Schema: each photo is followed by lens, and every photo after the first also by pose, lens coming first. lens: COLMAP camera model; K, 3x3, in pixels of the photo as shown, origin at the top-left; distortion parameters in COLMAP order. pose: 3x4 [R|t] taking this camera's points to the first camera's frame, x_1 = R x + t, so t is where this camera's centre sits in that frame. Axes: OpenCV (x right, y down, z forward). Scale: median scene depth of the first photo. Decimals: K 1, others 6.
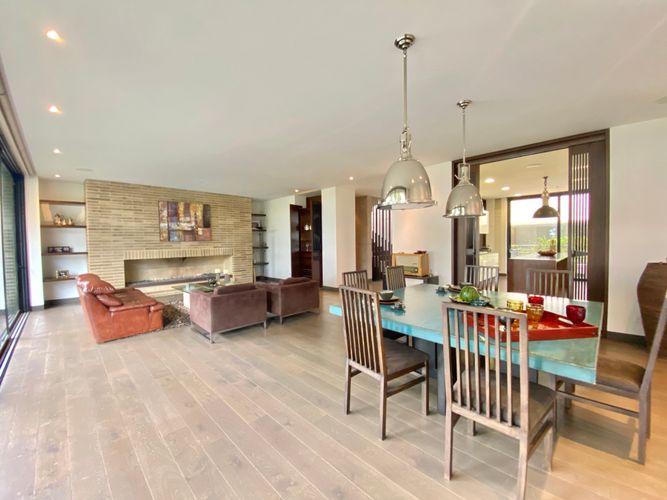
lens RADIAL K [[270.1, 0, 333.5], [0, 270.1, 250.0], [0, 0, 1]] dist [0.001978, -0.011676]
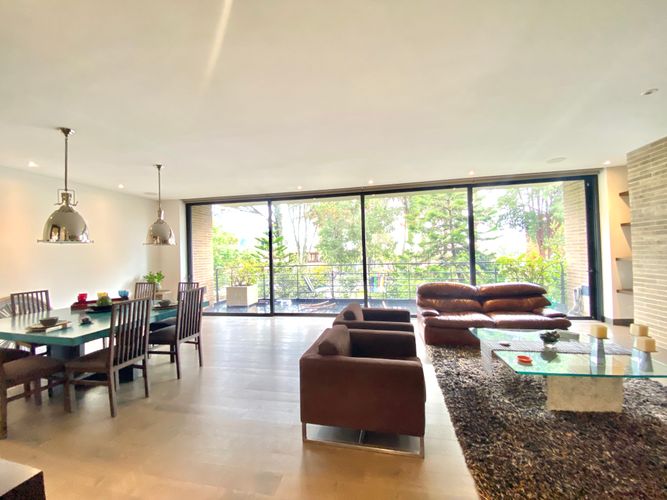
lens RADIAL K [[270.1, 0, 333.5], [0, 270.1, 250.0], [0, 0, 1]] dist [0.001978, -0.011676]
pose [[-0.840930, 0.029614, -0.540333, 0.101514], [0.019522, 0.999512, 0.024396, -0.049396], [0.540792, 0.009967, -0.841098, 1.204056]]
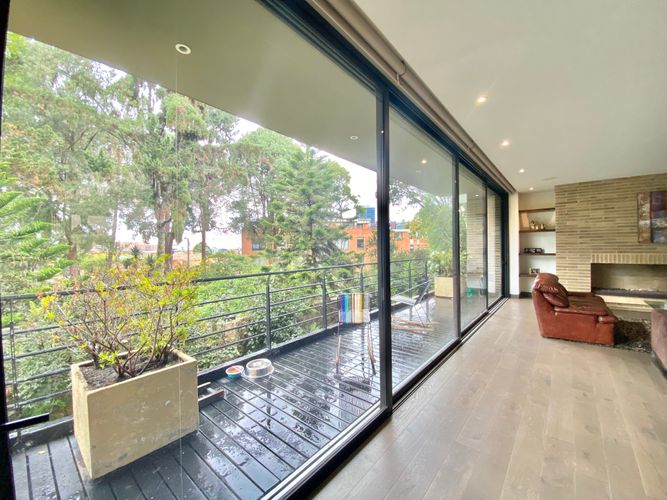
lens RADIAL K [[270.1, 0, 333.5], [0, 270.1, 250.0], [0, 0, 1]] dist [0.001978, -0.011676]
pose [[0.085316, 0.018315, -0.996186, 0.087943], [-0.023442, 0.999591, 0.016370, -0.003613], [0.996078, 0.021956, 0.085710, 0.023874]]
